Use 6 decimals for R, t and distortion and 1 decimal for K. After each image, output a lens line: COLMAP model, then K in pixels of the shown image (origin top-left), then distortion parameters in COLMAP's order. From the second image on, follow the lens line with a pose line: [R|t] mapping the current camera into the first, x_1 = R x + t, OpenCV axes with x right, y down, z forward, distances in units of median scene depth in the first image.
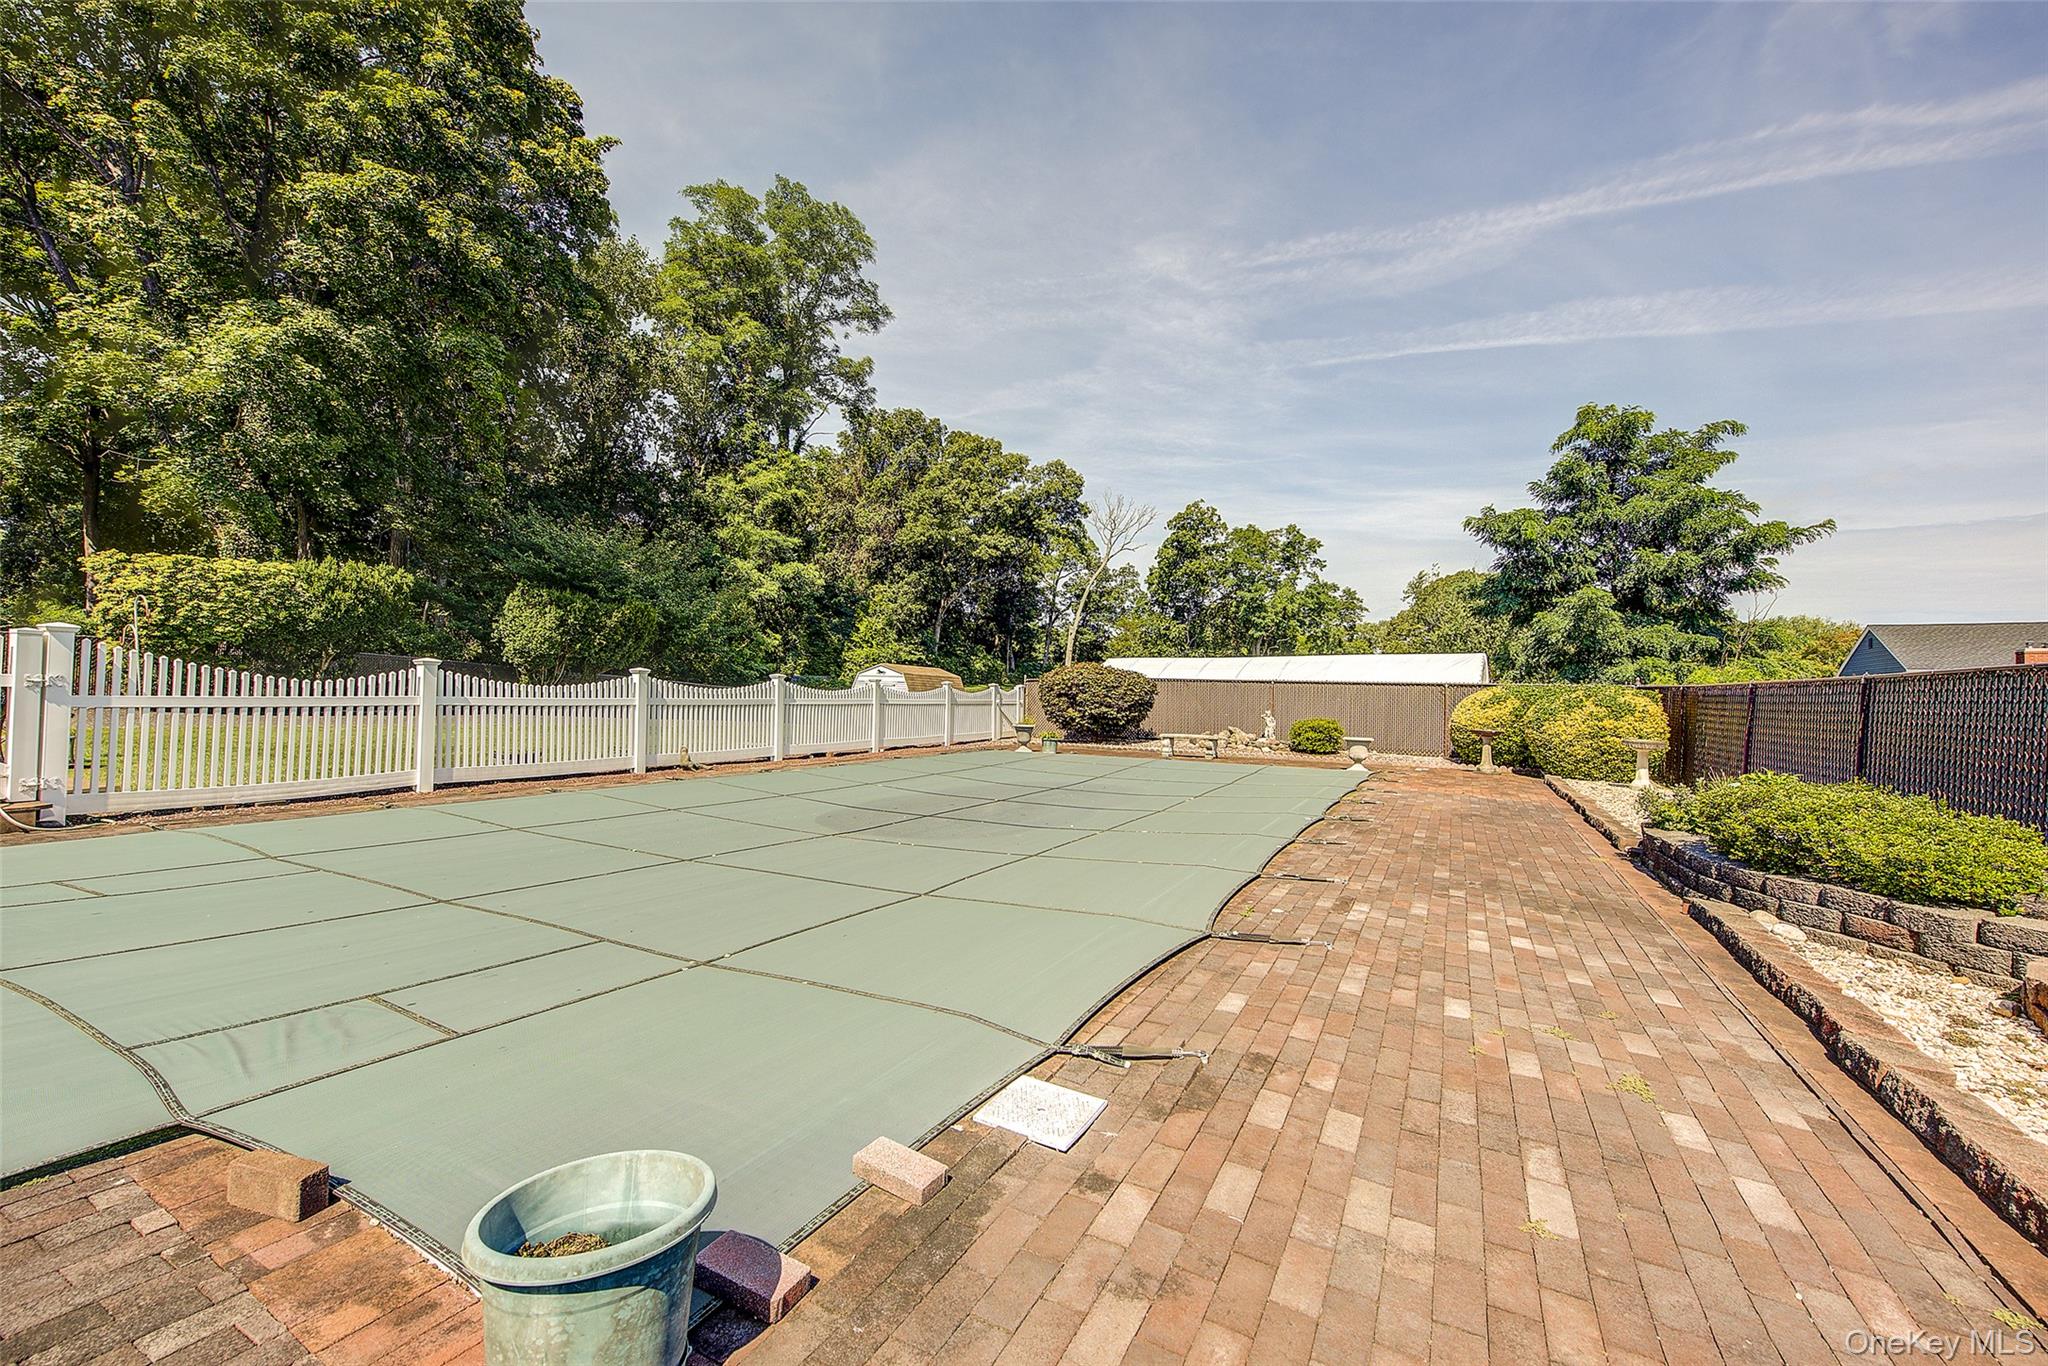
lens RADIAL K [[811.9, 0, 1019.6], [0, 811.9, 674.4], [0, 0, 1]] dist [0.000331, 0.000025]
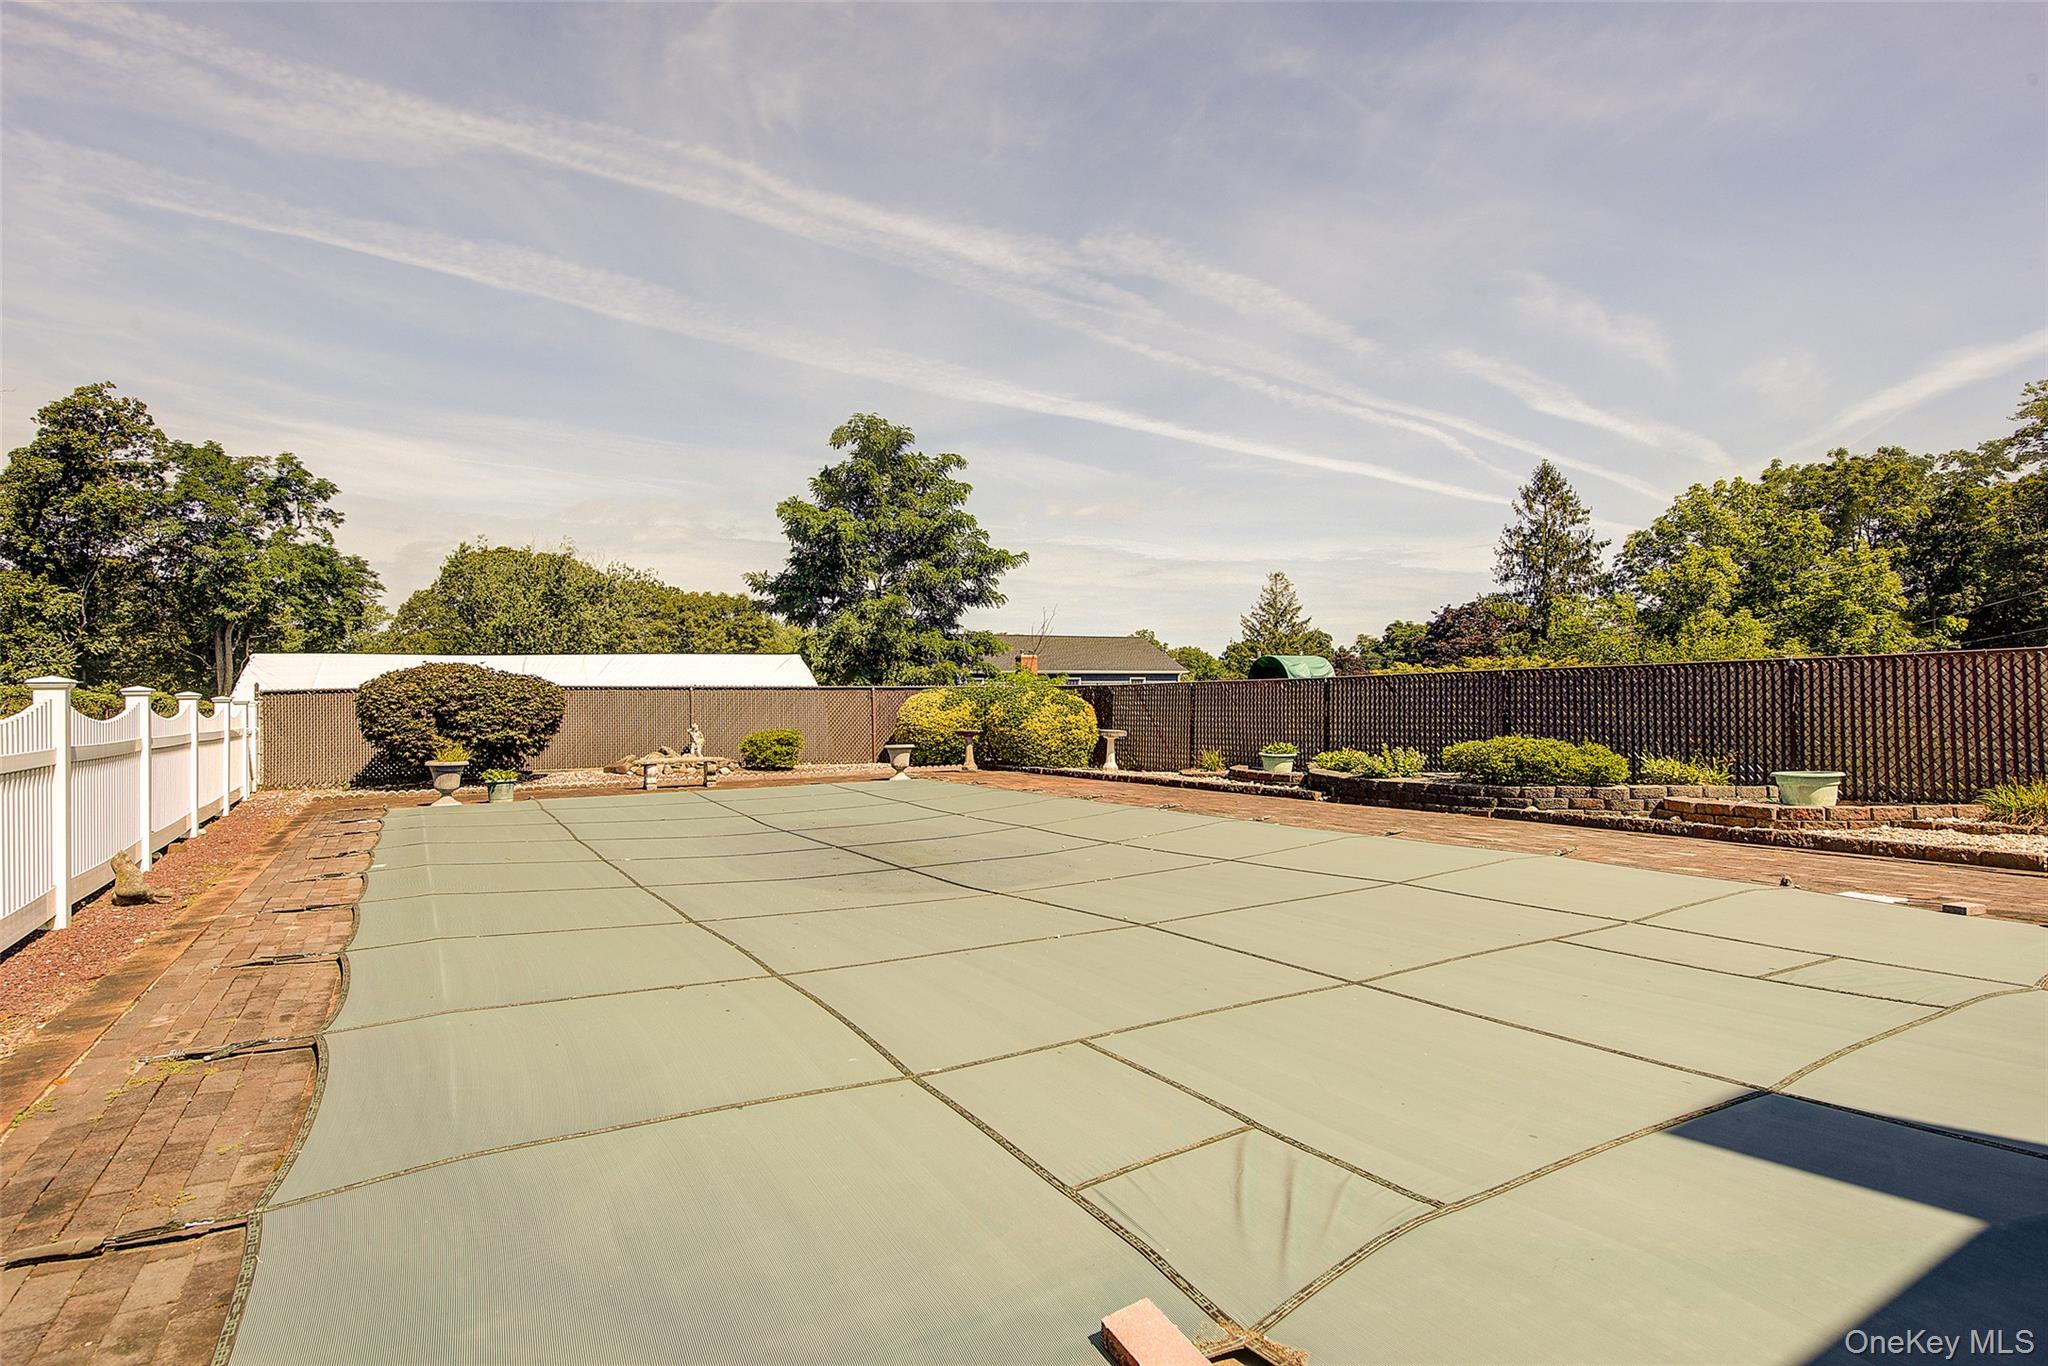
lens RADIAL K [[1036.1, 0, 1030.3], [0, 1036.1, 690.6], [0, 0, 1]] dist [-0.002798, -0.000593]
pose [[0.523443, -0.017587, 0.851879, -0.325325], [0.005142, 0.999834, 0.017482, -0.003765], [-0.852045, -0.004770, 0.523446, 0.141605]]
